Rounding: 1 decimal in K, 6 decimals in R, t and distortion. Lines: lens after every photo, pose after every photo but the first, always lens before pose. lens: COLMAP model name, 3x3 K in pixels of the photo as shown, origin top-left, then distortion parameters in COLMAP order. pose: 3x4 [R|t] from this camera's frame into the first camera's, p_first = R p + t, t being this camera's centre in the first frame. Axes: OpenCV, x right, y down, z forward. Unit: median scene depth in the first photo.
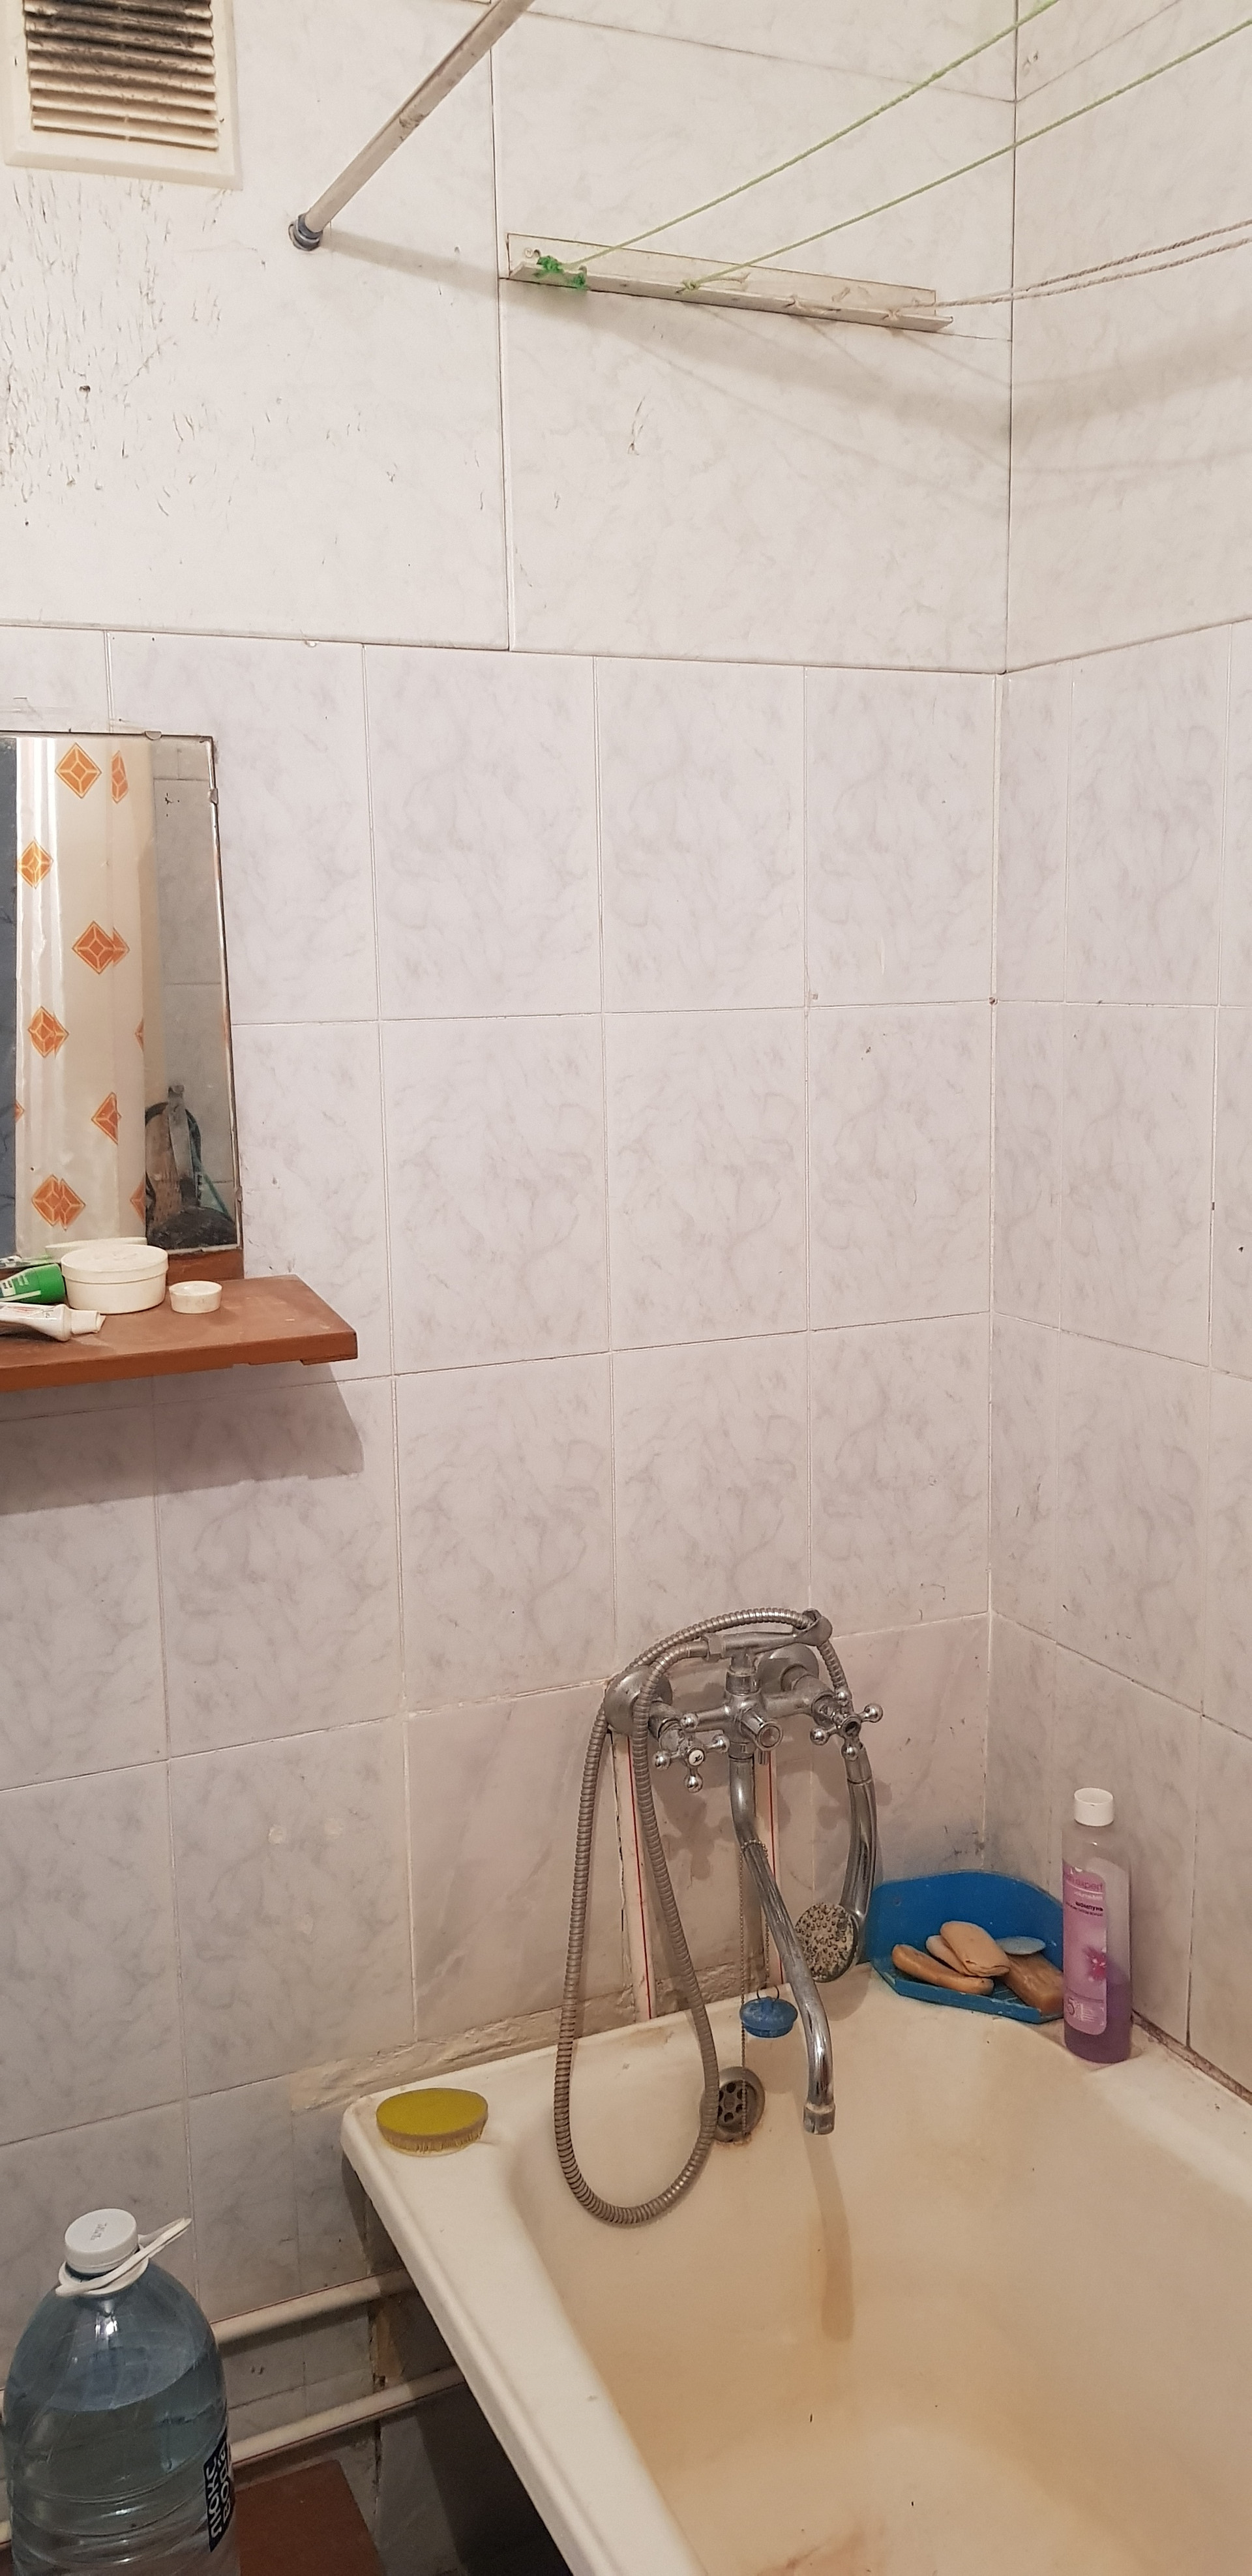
lens RADIAL K [[2093.5, 0, 626.0], [0, 2093.5, 1288.0], [0, 0, 1]] dist [0.040227, 0.315688]
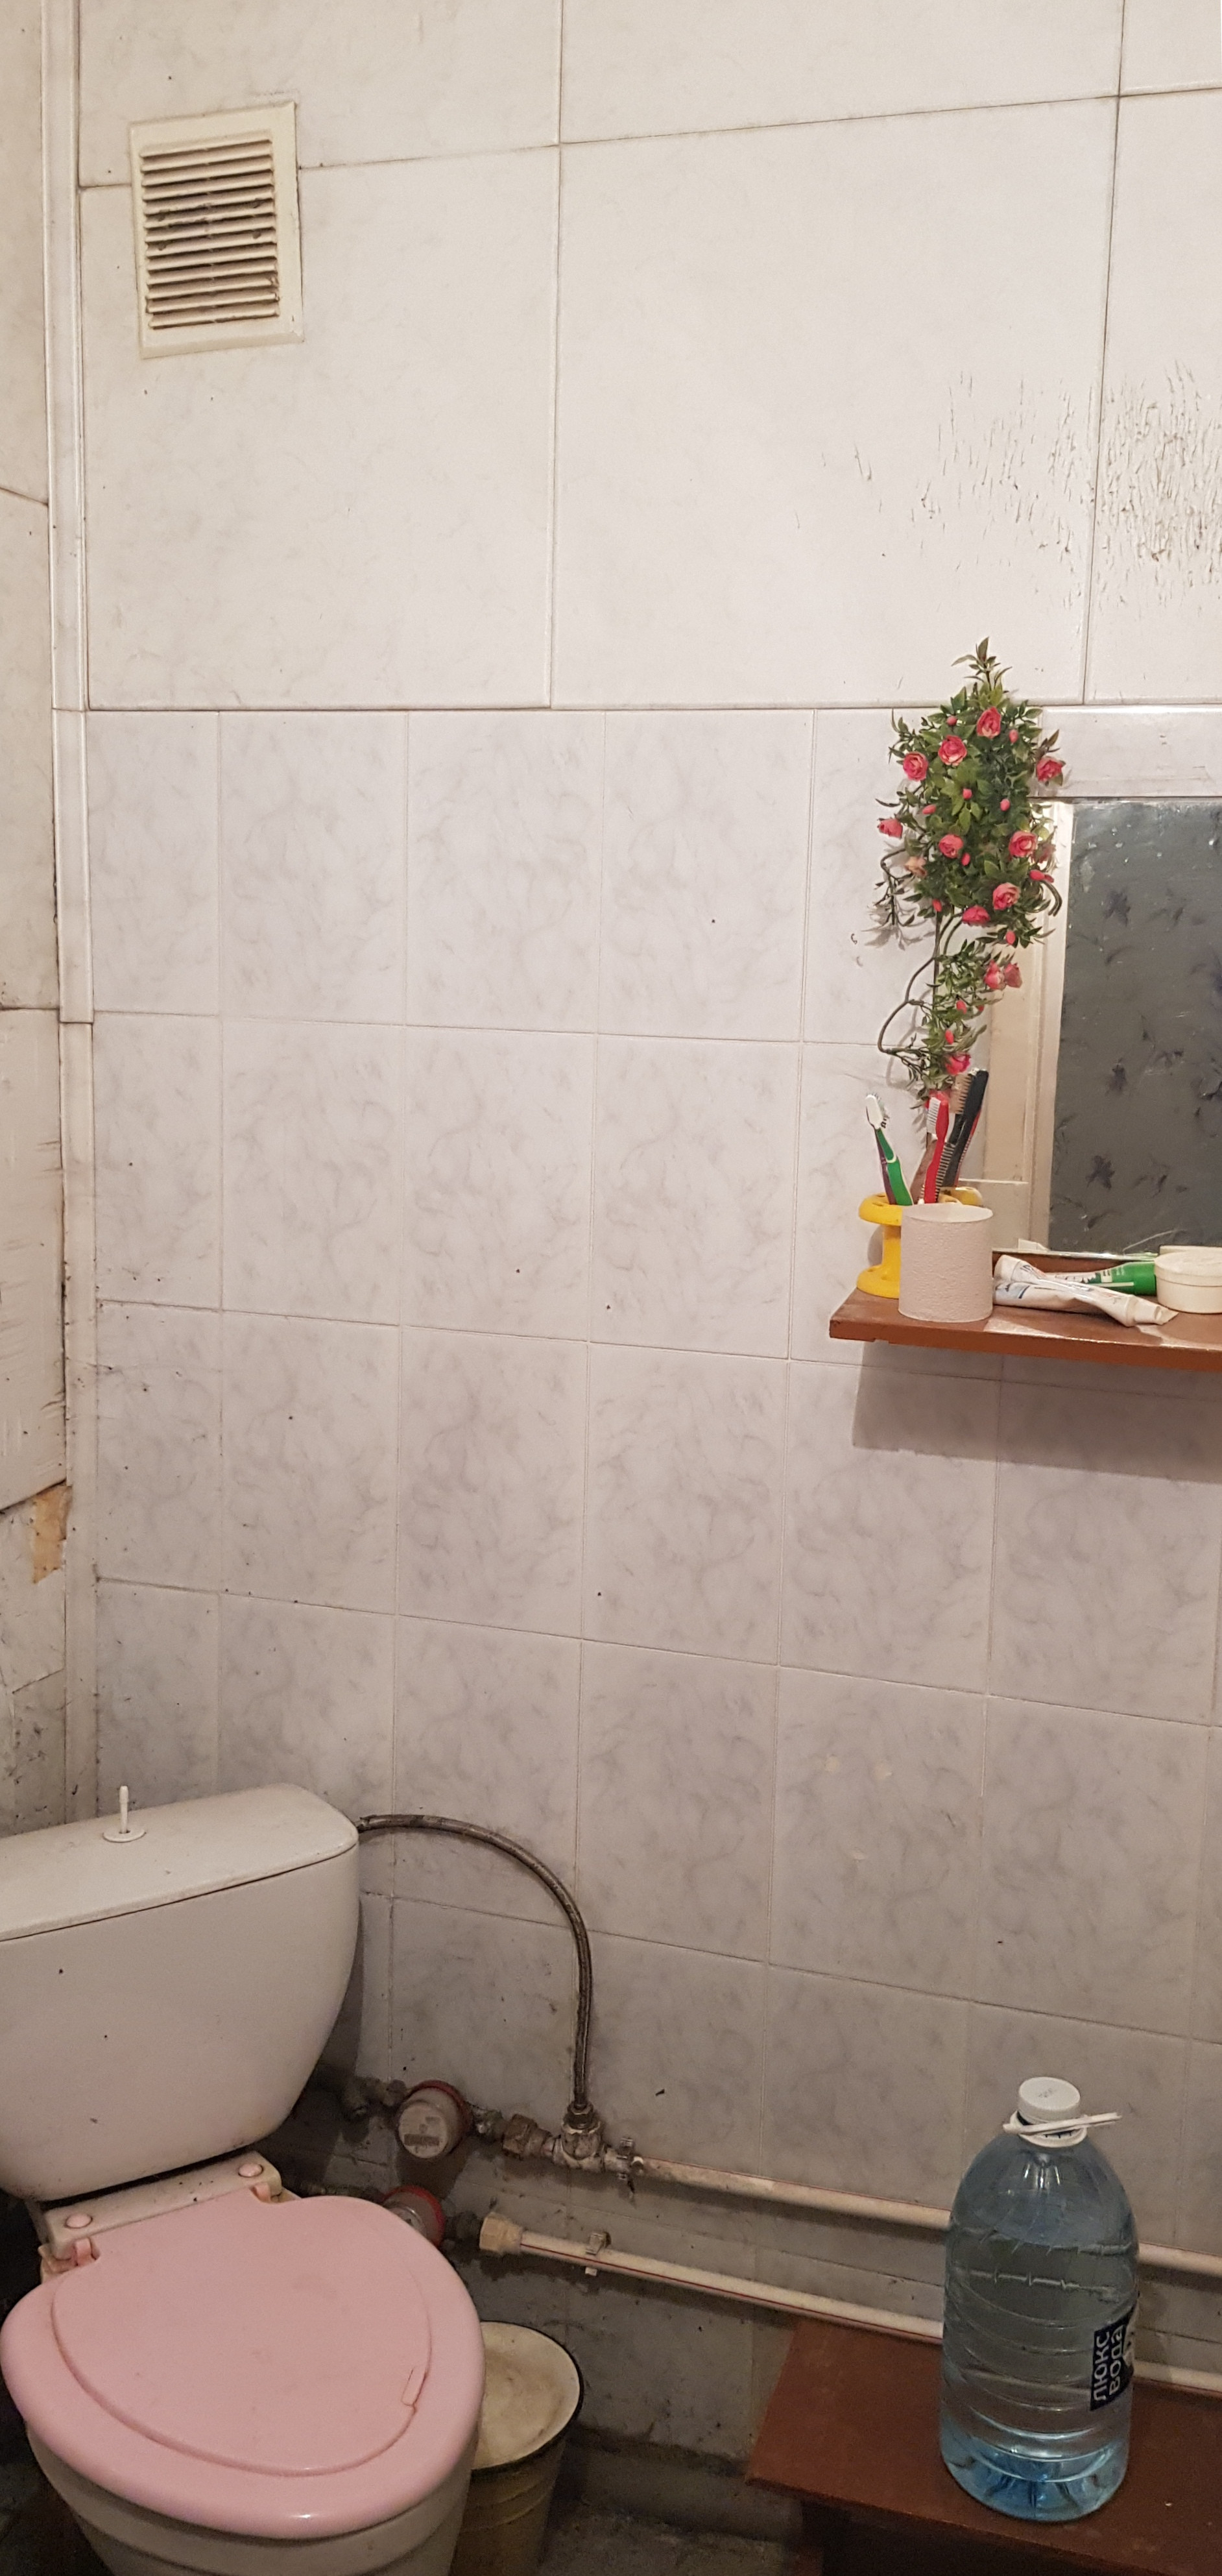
lens RADIAL K [[1808.6, 0, 611.7], [0, 1808.6, 1244.5], [0, 0, 1]] dist [0.068892, 0.001060]
pose [[0.752539, 0.137606, -0.644010, 0.230919], [-0.149177, 0.988125, 0.036817, -0.021695], [0.641429, 0.068365, 0.764131, 0.107645]]
